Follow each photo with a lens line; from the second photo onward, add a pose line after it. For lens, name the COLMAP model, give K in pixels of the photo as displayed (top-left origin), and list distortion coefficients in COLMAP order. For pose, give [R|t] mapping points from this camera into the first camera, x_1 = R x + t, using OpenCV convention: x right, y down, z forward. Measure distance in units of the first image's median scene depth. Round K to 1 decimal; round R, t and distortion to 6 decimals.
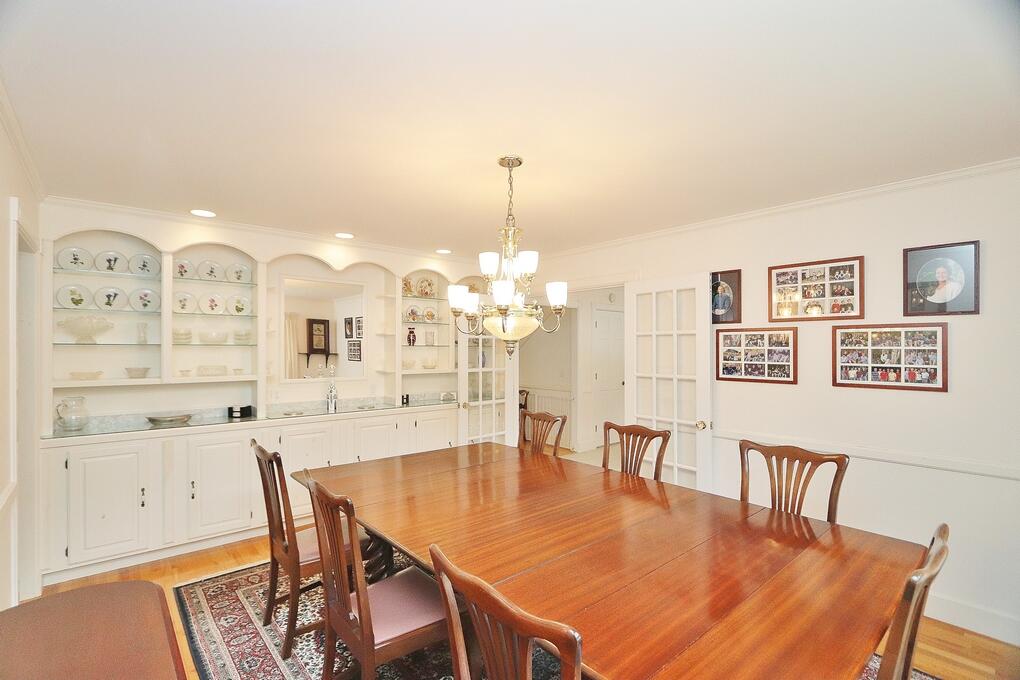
lens RADIAL K [[468.7, 0, 498.6], [0, 468.7, 346.4], [0, 0, 1]] dist [-0.009244, 0.000230]
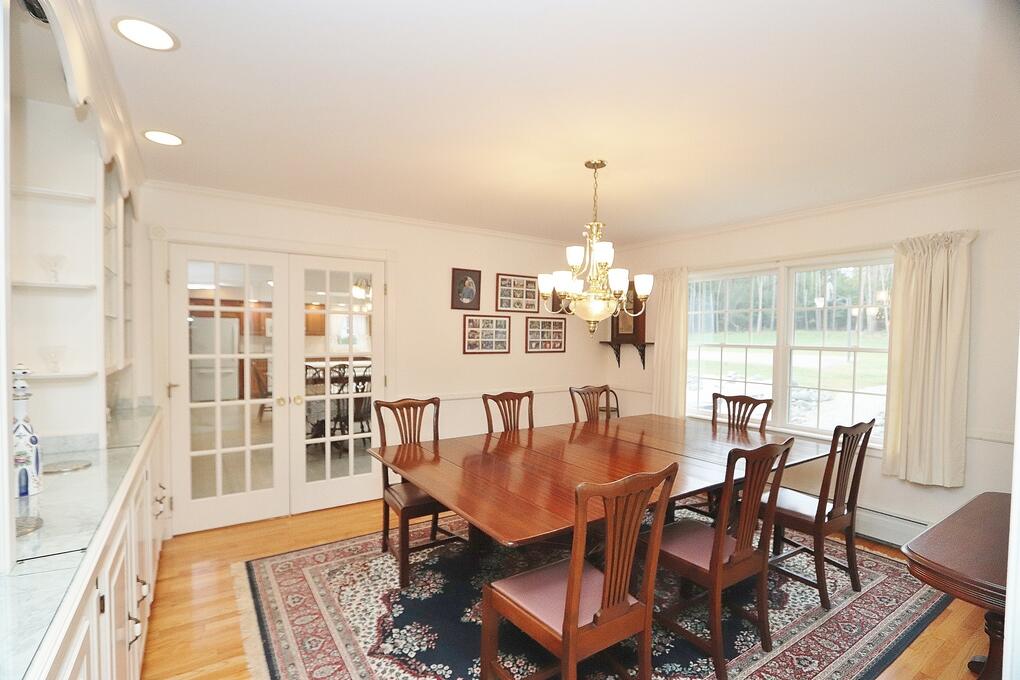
lens RADIAL K [[468.0, 0, 498.3], [0, 468.0, 346.0], [0, 0, 1]] dist [-0.010704, 0.000512]
pose [[0.134724, -0.024774, 0.990573, -0.926771], [-0.014505, 0.999531, 0.026971, 0.016563], [-0.990777, -0.018002, 0.134302, 0.873252]]
